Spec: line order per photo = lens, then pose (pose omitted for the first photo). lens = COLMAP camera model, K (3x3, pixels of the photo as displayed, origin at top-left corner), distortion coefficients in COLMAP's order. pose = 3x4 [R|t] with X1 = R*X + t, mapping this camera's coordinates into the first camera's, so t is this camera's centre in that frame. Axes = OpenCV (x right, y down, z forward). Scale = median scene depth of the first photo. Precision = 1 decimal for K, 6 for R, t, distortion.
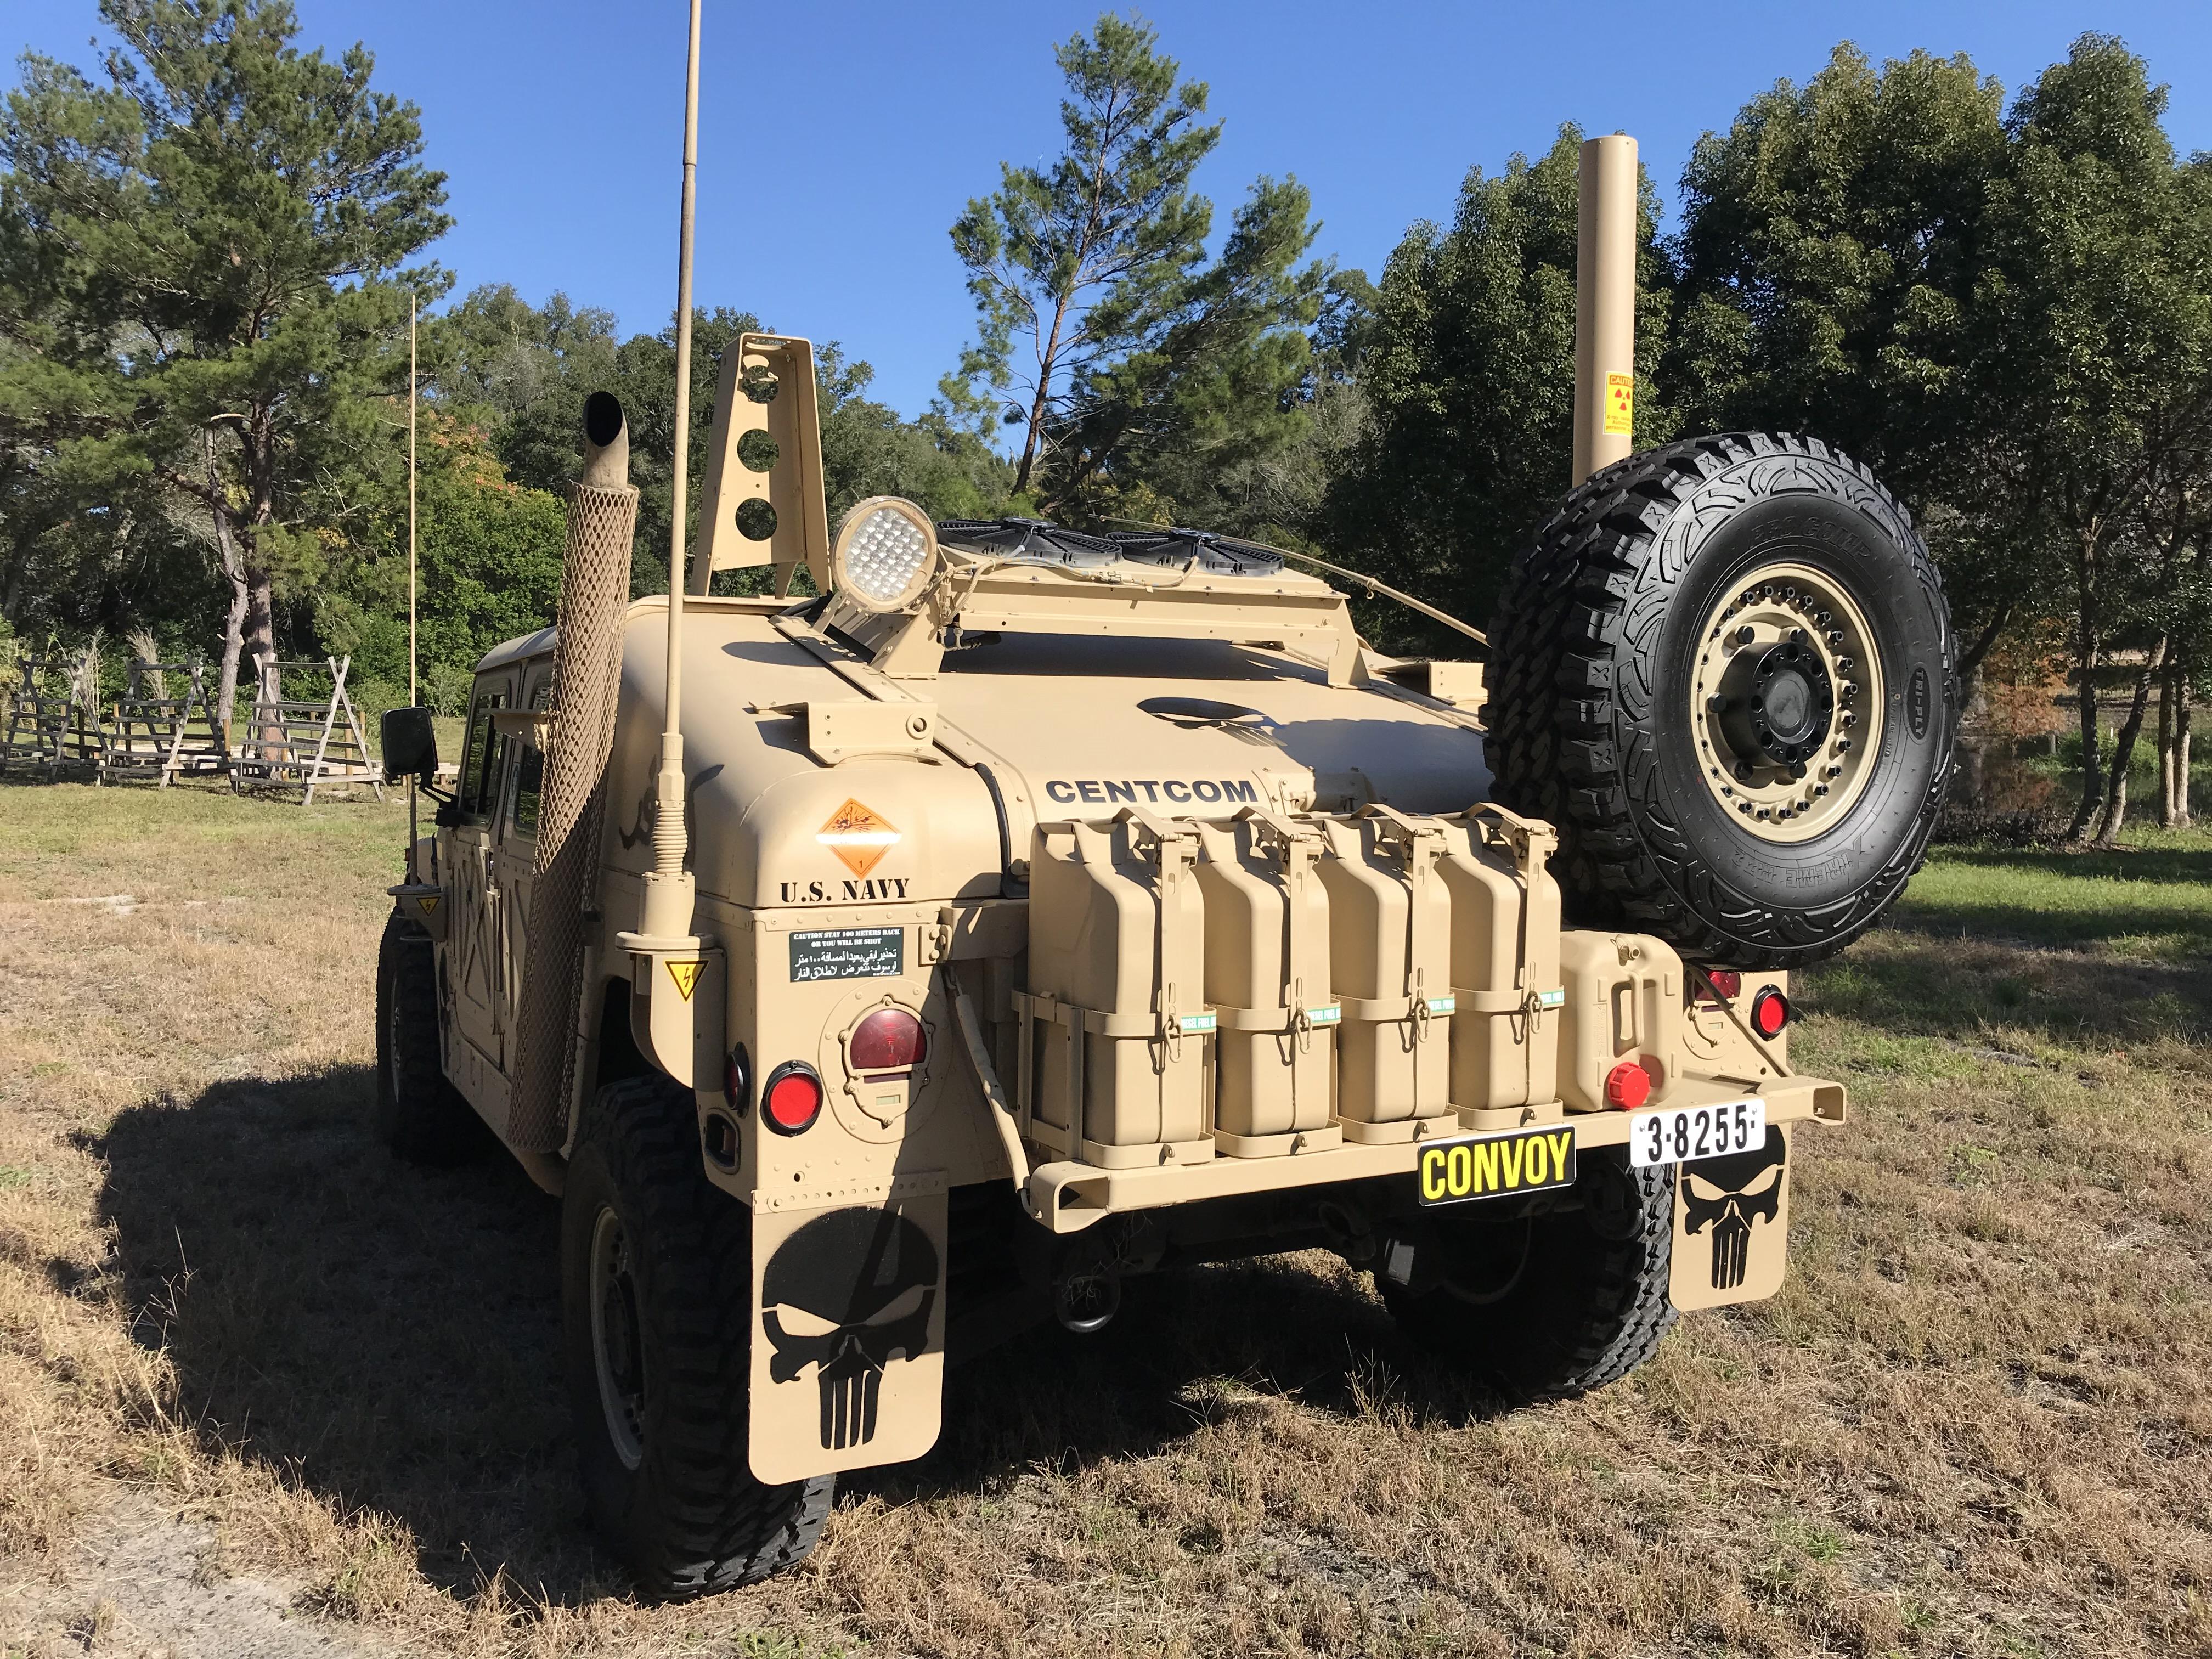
lens RADIAL K [[1910.1, 0, 1106.0], [0, 1910.1, 829.5], [0, 0, 1]] dist [-0.004787, -0.540258]
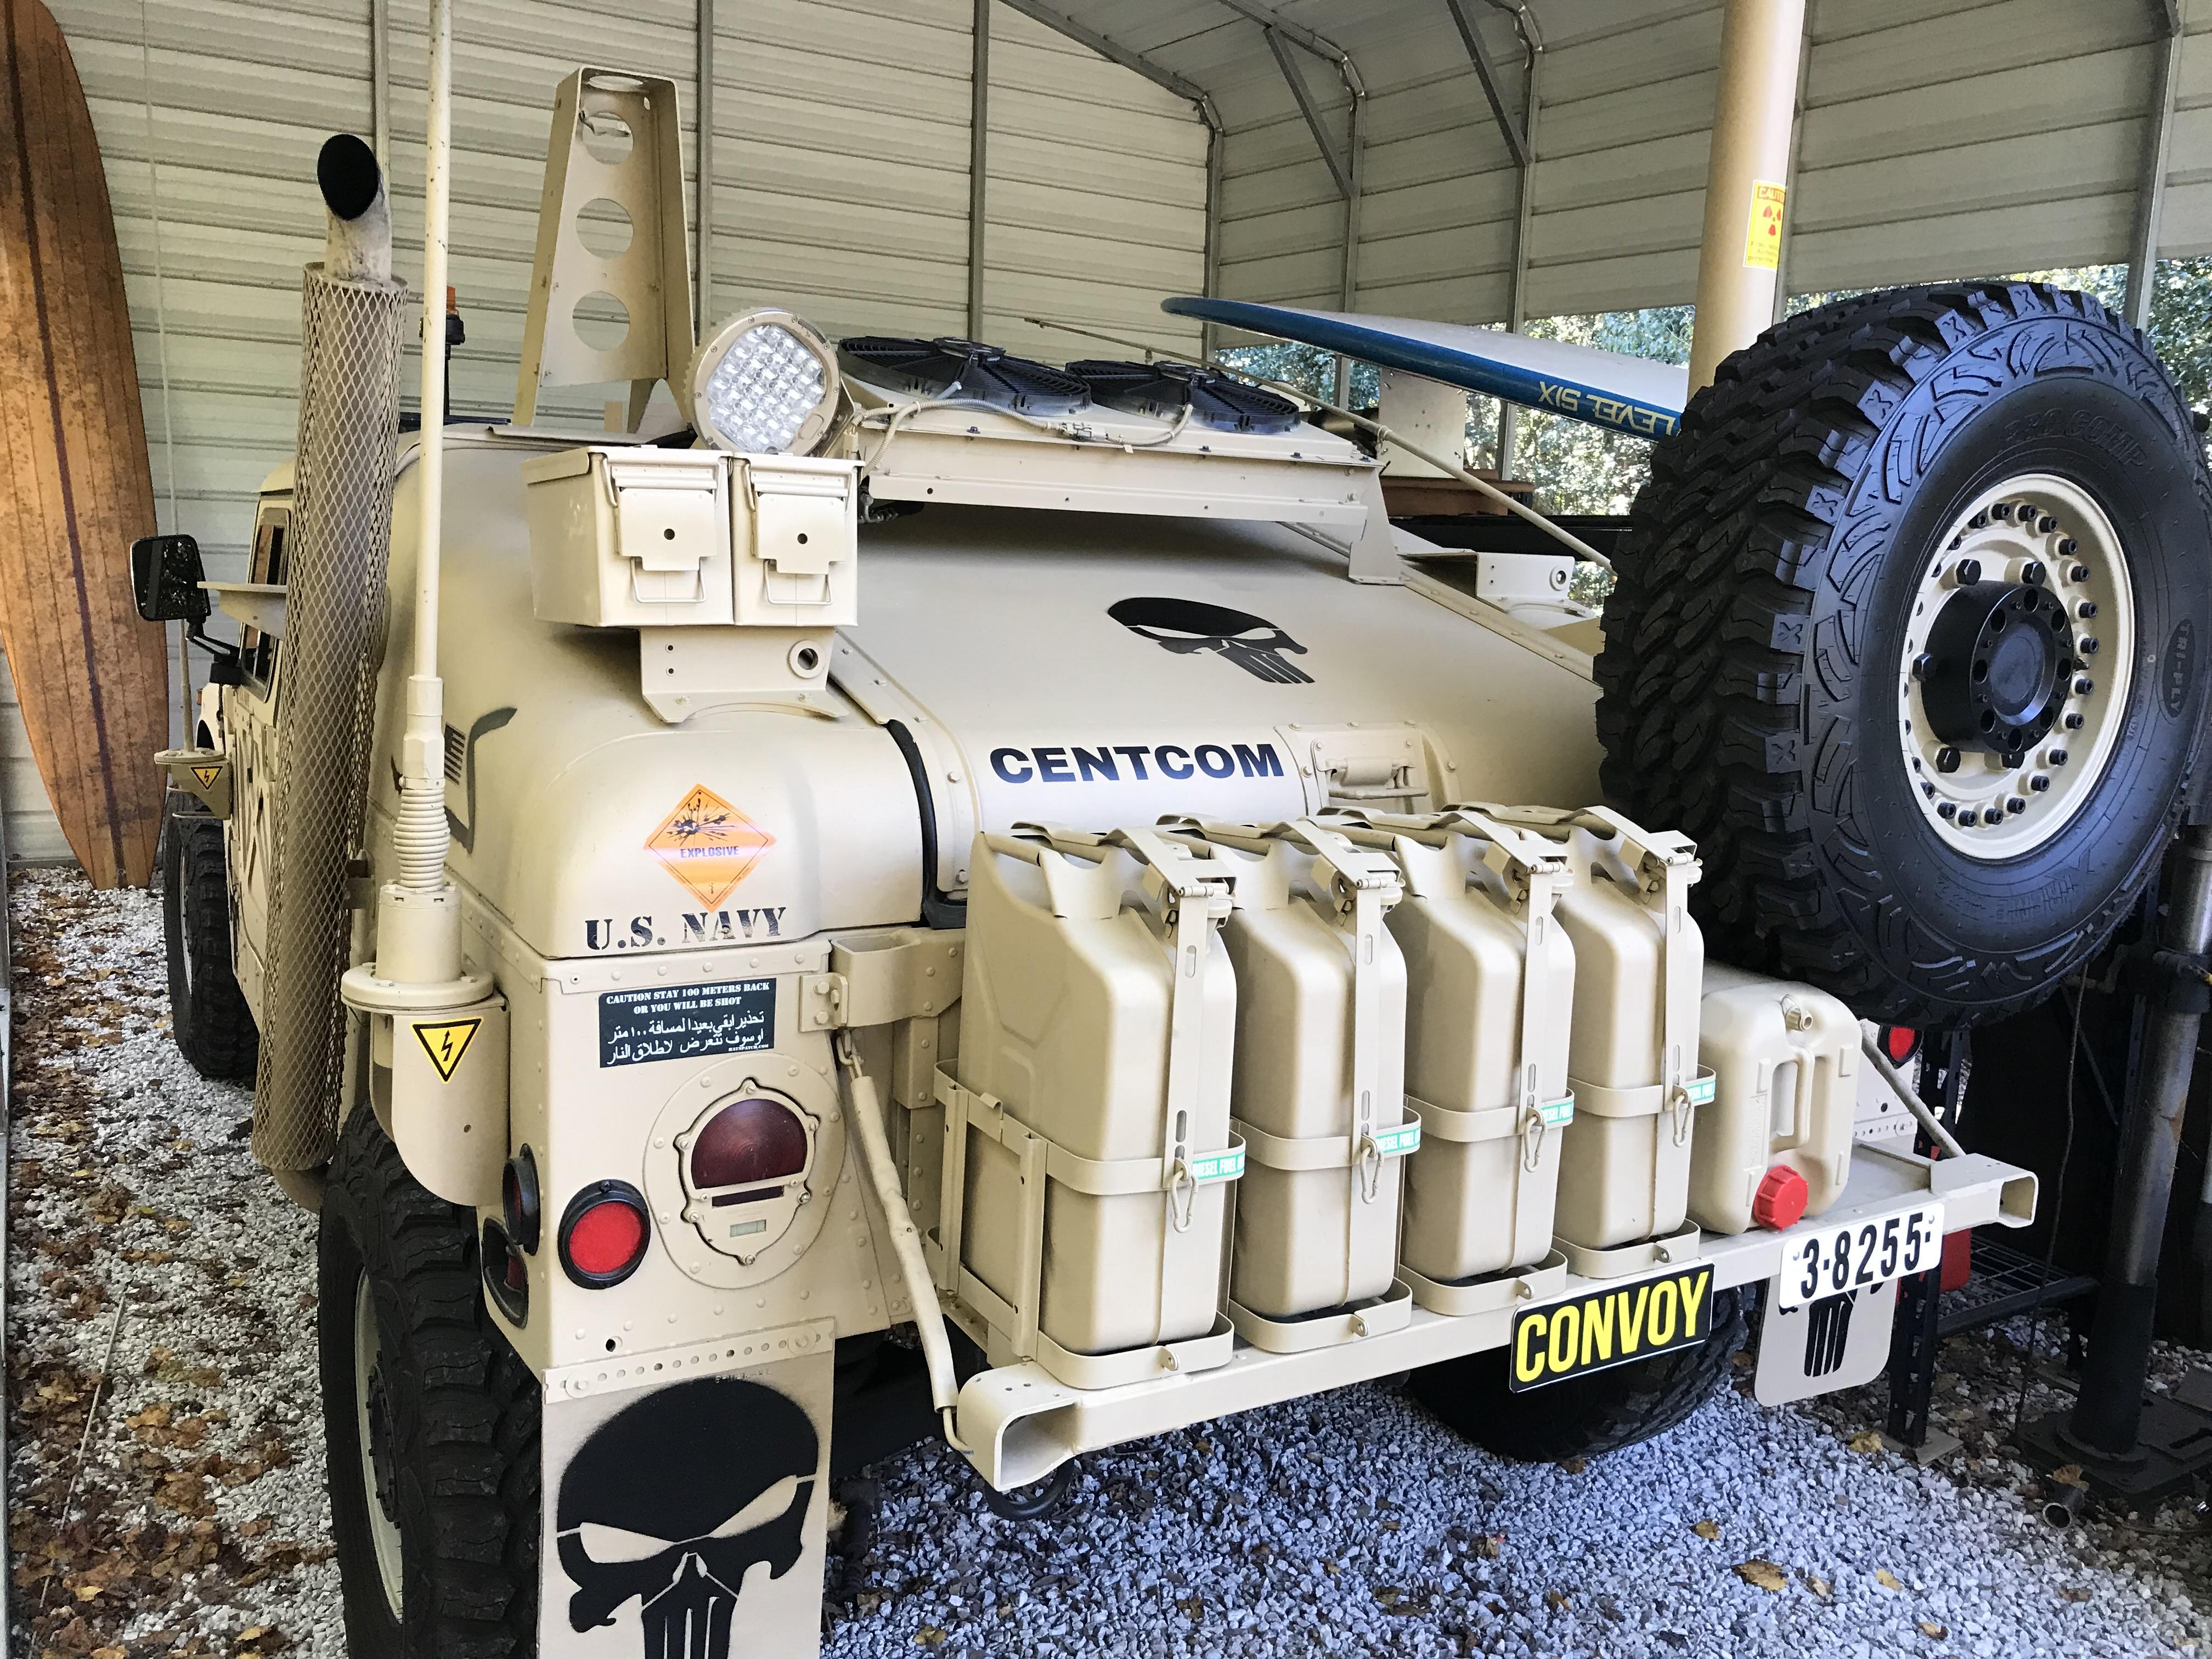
lens RADIAL K [[1842.9, 0, 1172.2], [0, 1842.9, 832.0], [0, 0, 1]] dist [-0.014701, -0.012075]
pose [[0.995493, 0.028850, 0.090340, -0.026119], [-0.039599, 0.992038, 0.119548, -0.080699], [-0.086172, -0.122587, 0.988710, 0.340684]]
